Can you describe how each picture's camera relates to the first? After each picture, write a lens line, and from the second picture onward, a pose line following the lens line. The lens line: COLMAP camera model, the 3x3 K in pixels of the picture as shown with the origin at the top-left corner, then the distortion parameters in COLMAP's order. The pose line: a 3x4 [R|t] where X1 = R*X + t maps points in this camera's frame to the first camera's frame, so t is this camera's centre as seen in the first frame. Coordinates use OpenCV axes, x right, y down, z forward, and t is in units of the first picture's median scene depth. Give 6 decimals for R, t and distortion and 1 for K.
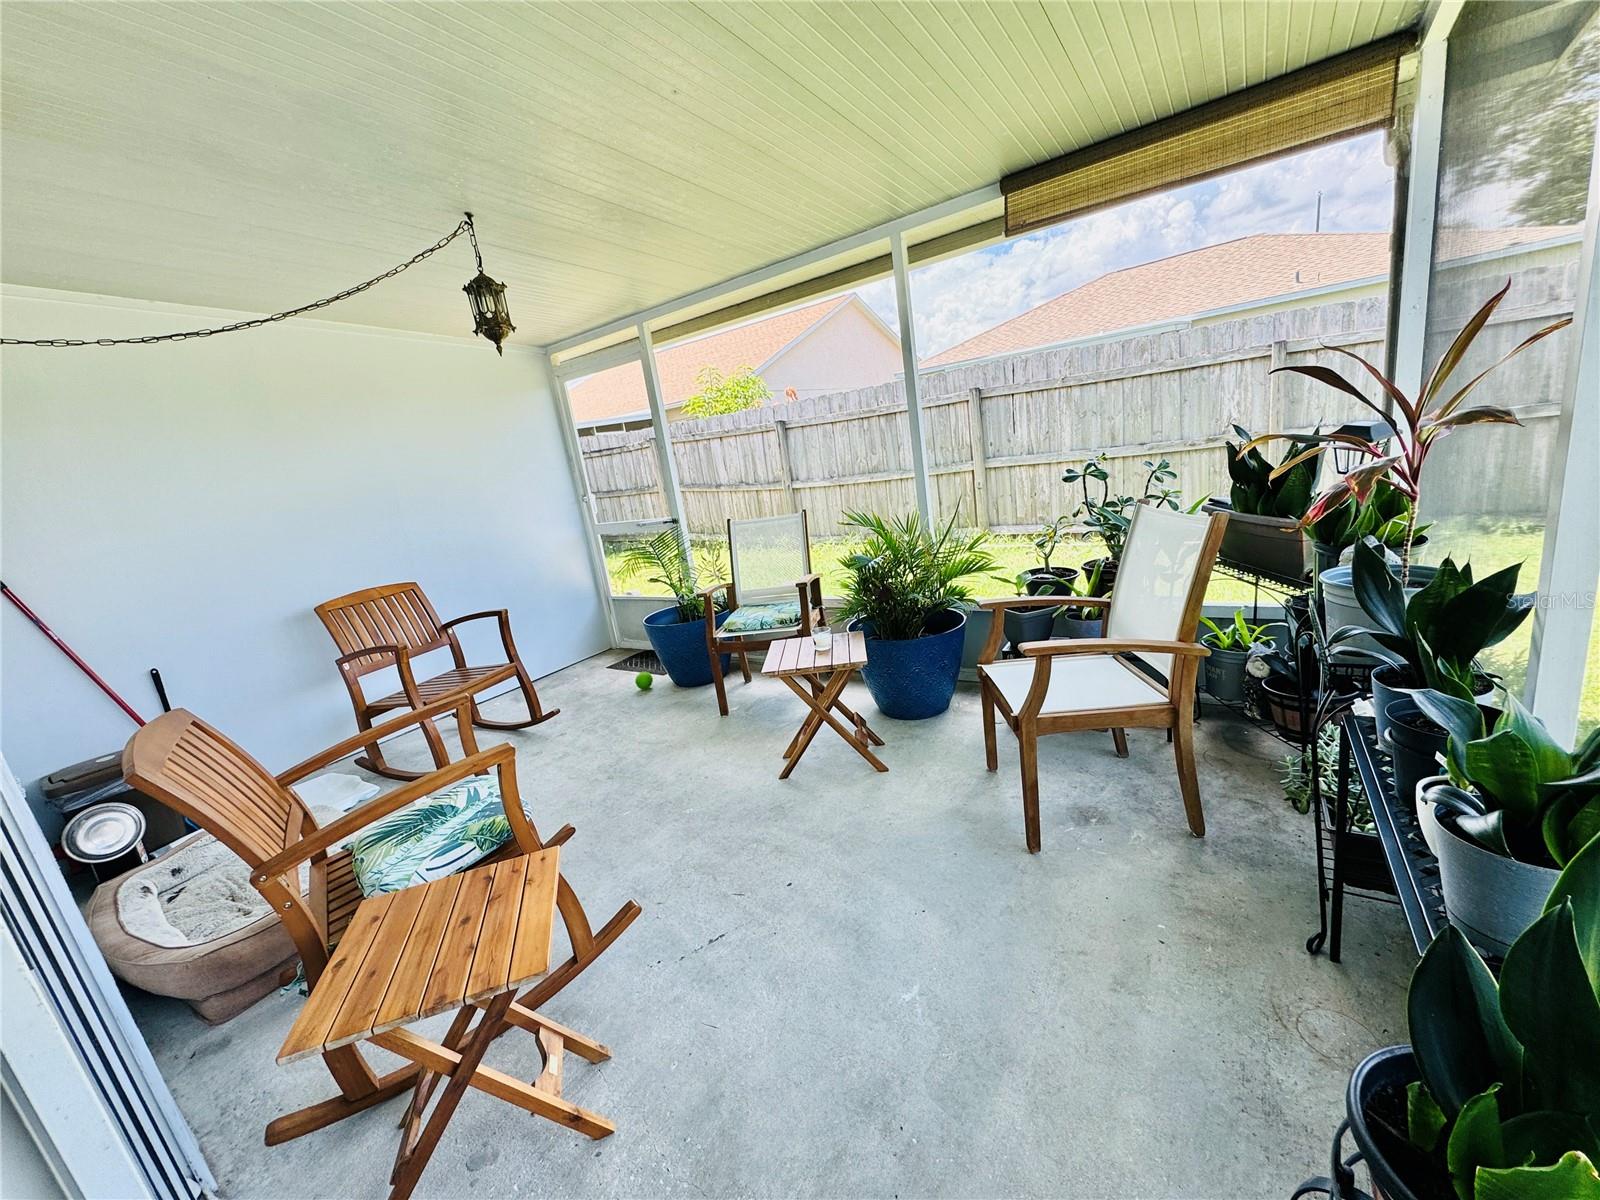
lens RADIAL K [[639.9, 0, 800.0], [0, 639.9, 600.0], [0, 0, 1]] dist [-0.002171, -0.000024]
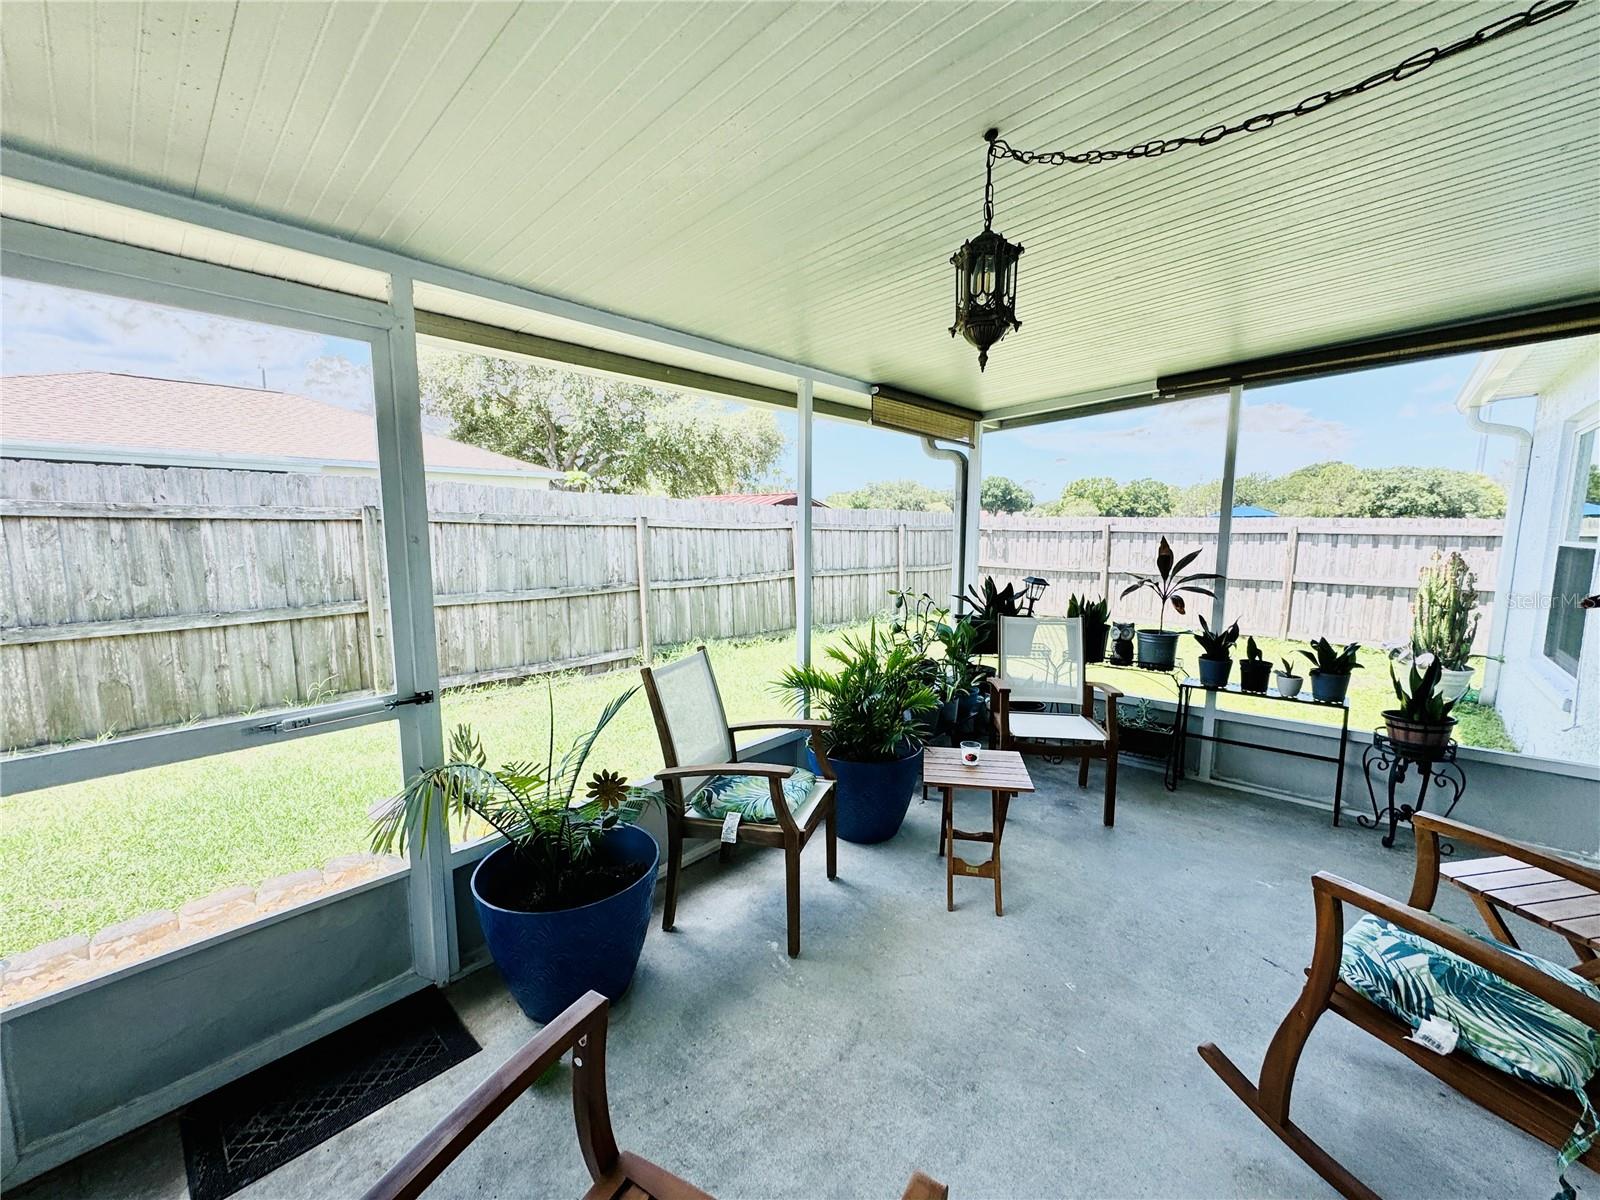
lens RADIAL K [[639.9, 0, 800.0], [0, 639.9, 600.0], [0, 0, 1]] dist [-0.002171, -0.000024]
pose [[0.127118, 0.028255, 0.991485, -0.448653], [0.213562, 0.975370, -0.055176, -0.079539], [-0.968624, 0.218757, 0.117953, 0.484324]]
